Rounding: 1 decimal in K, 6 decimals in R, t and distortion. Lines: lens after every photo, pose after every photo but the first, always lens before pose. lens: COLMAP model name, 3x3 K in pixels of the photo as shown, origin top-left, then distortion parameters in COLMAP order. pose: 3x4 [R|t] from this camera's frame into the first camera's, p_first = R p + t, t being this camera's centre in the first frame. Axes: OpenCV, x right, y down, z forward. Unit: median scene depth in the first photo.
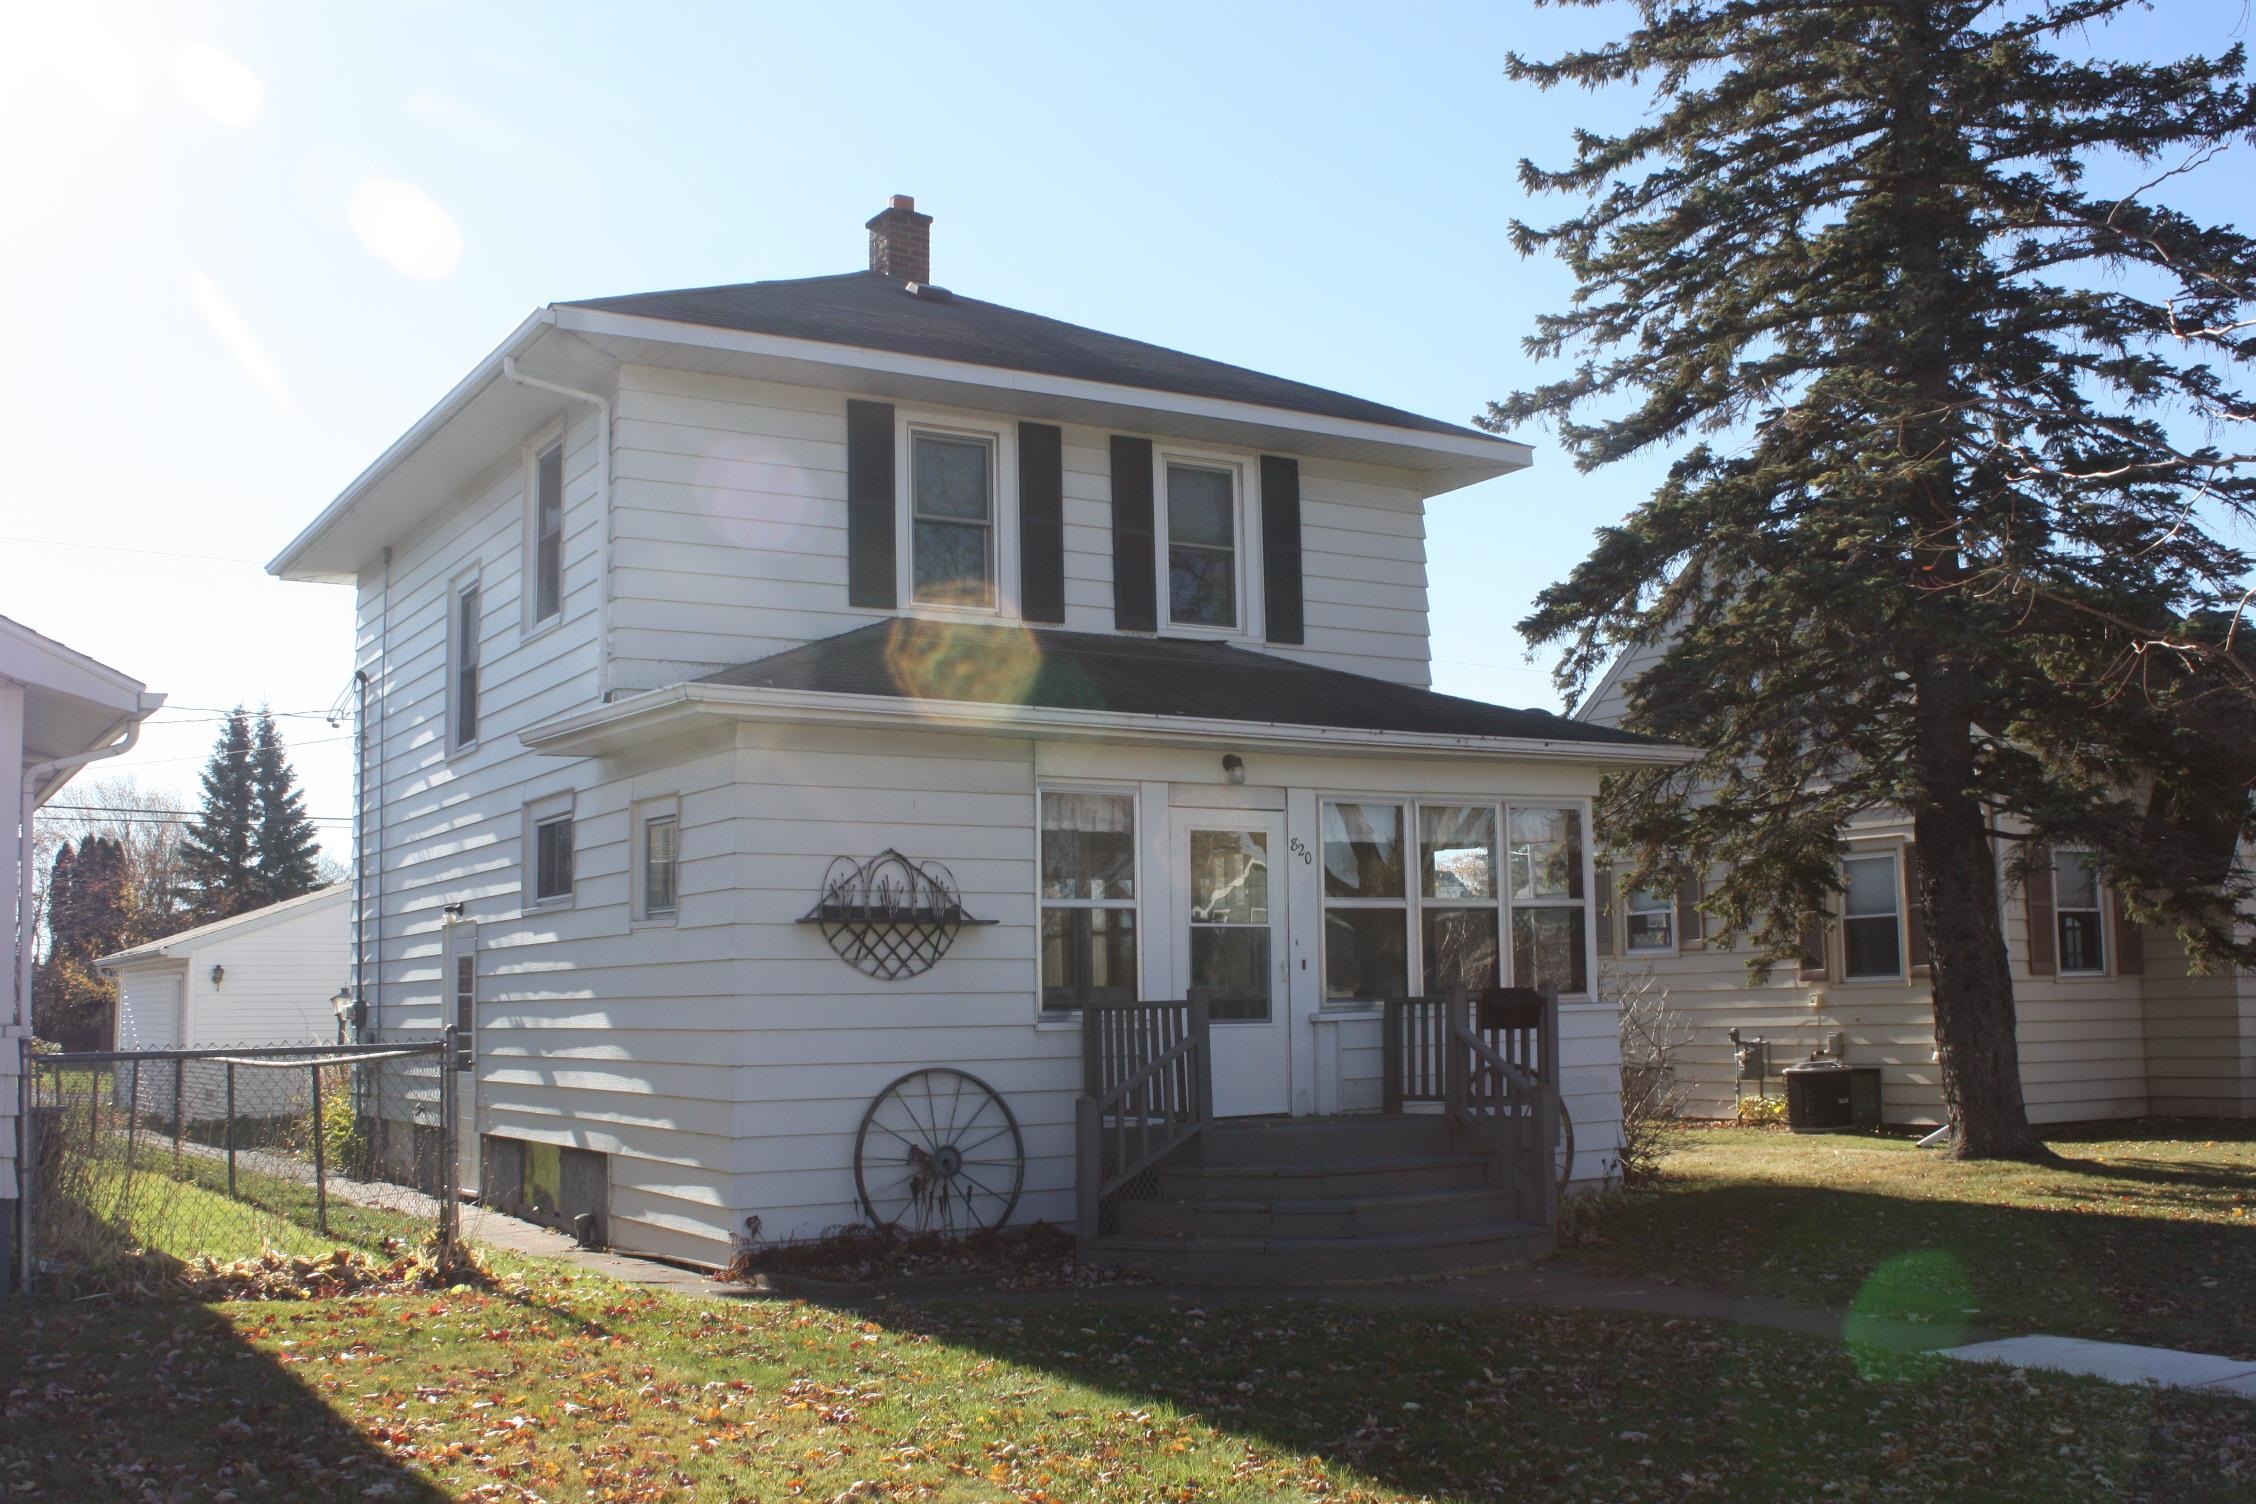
lens RADIAL K [[2235.3, 0, 1128.0], [0, 2235.3, 752.0], [0, 0, 1]] dist [-0.060610, 0.007373]
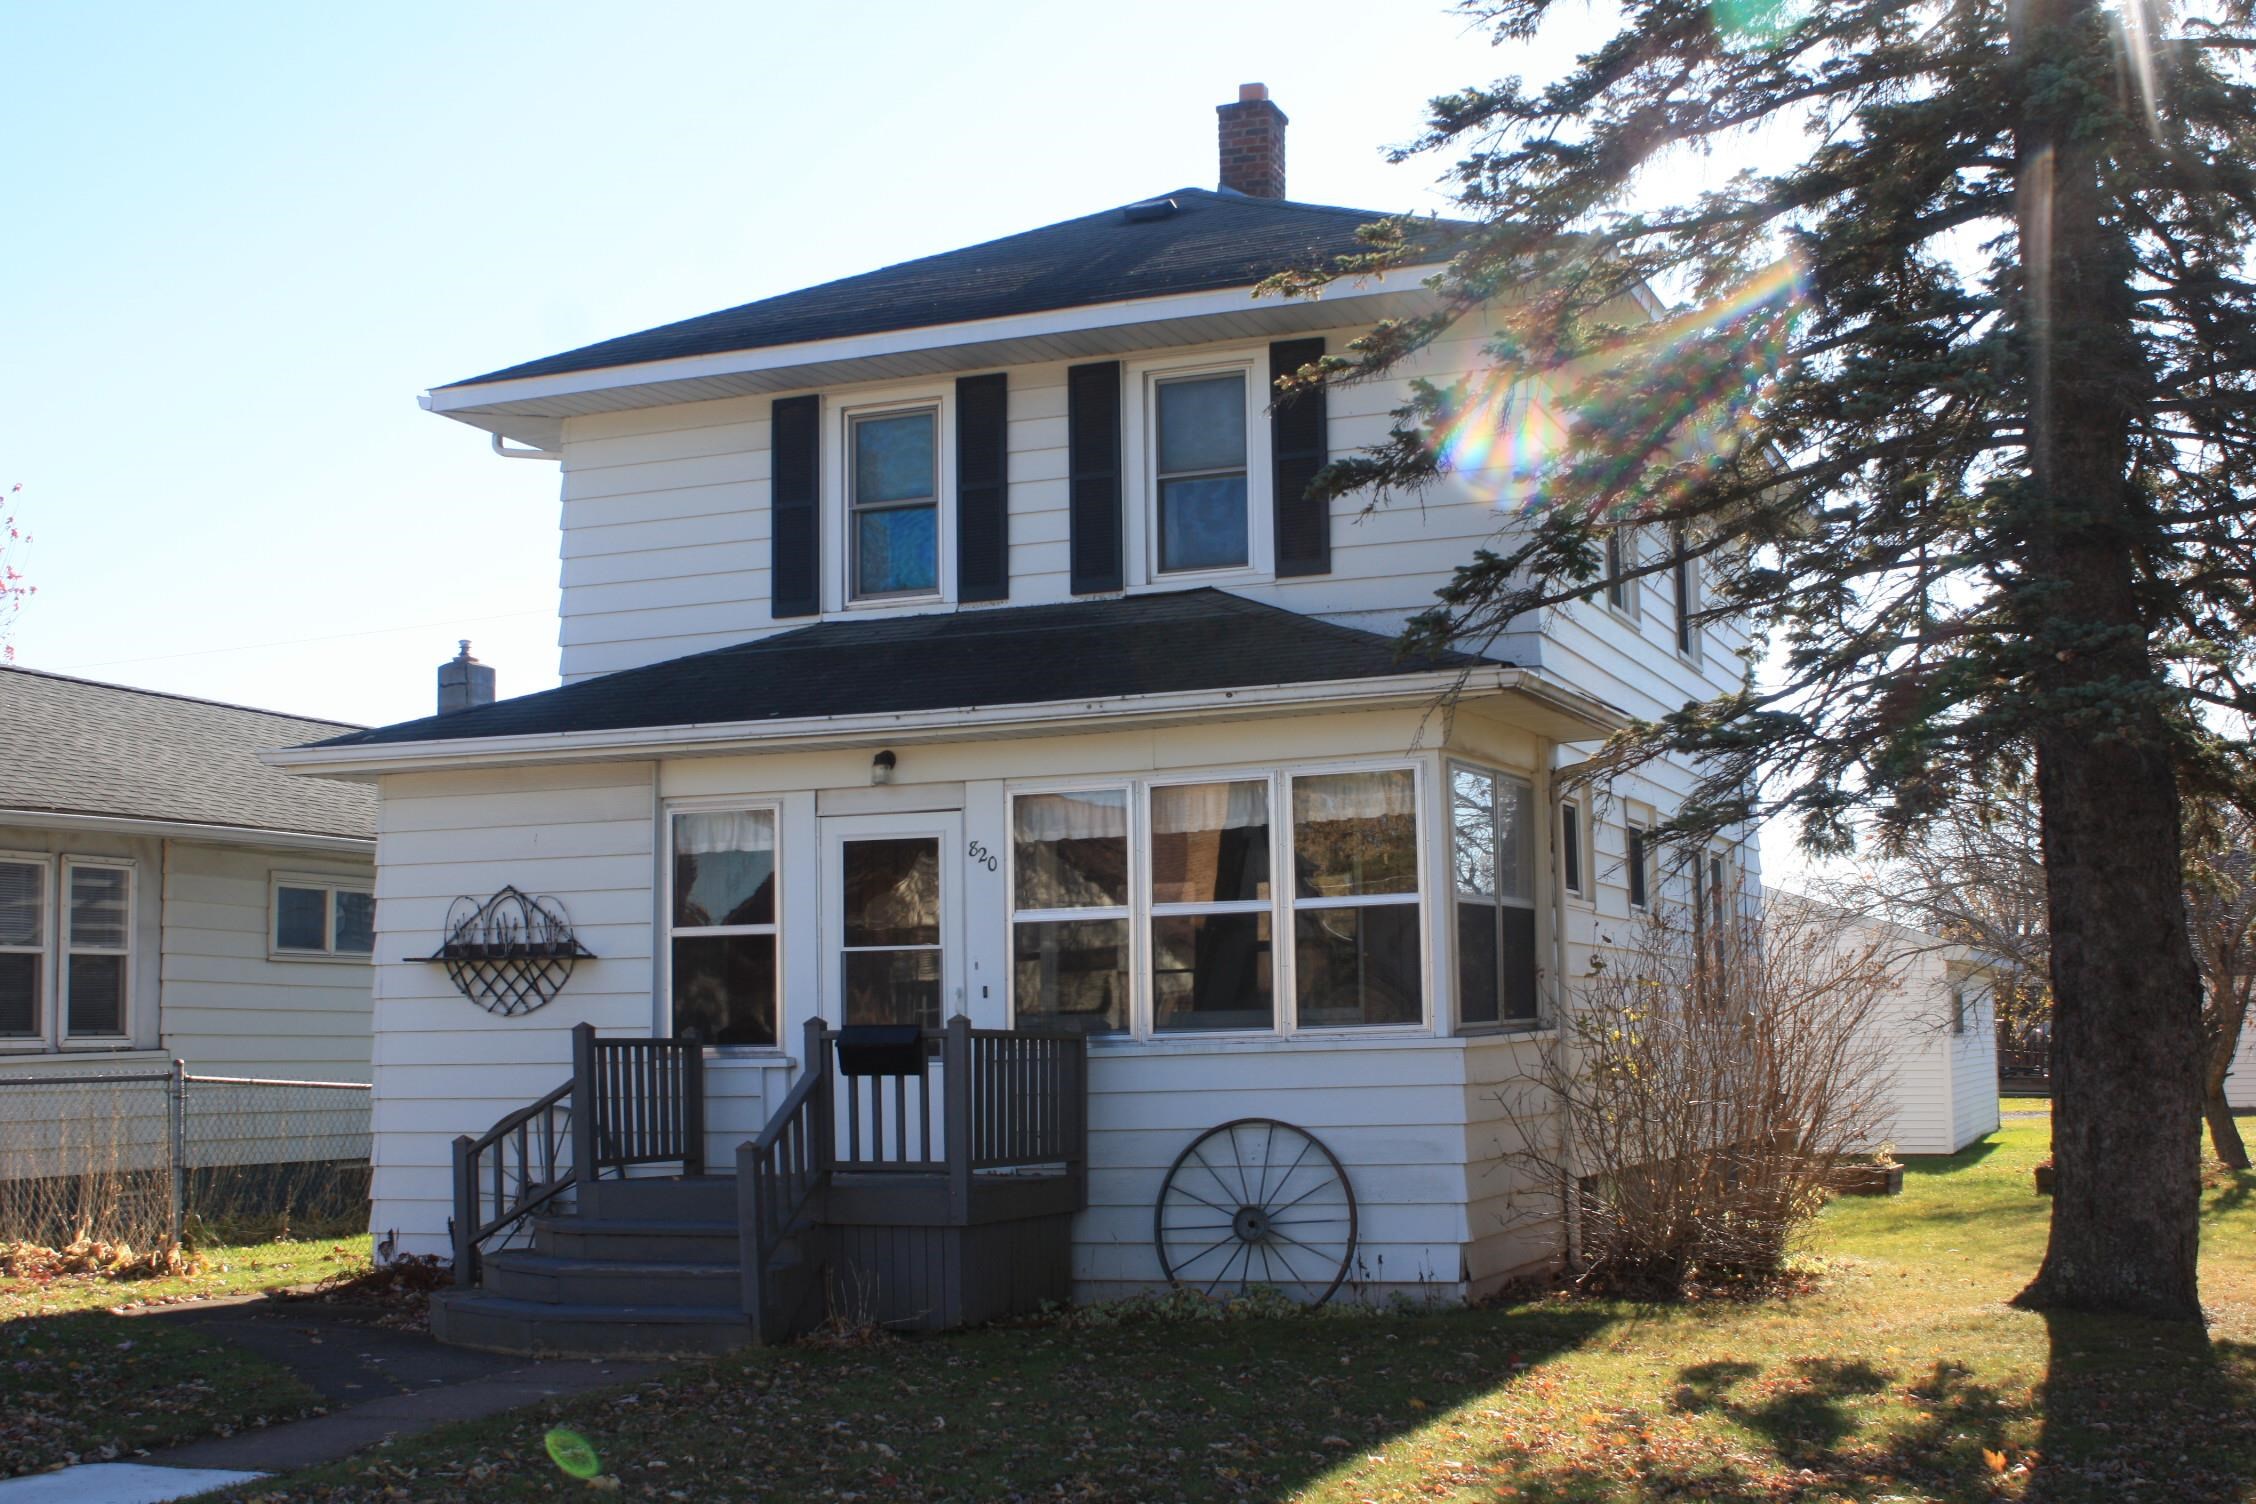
lens RADIAL K [[2758.8, 0, 1128.0], [0, 2758.8, 752.0], [0, 0, 1]] dist [-0.125233, -0.002705]
pose [[0.603786, -0.076817, -0.793436, 0.979127], [0.094925, 0.995192, -0.024115, 0.037111], [0.791474, -0.060757, 0.608175, 0.442039]]
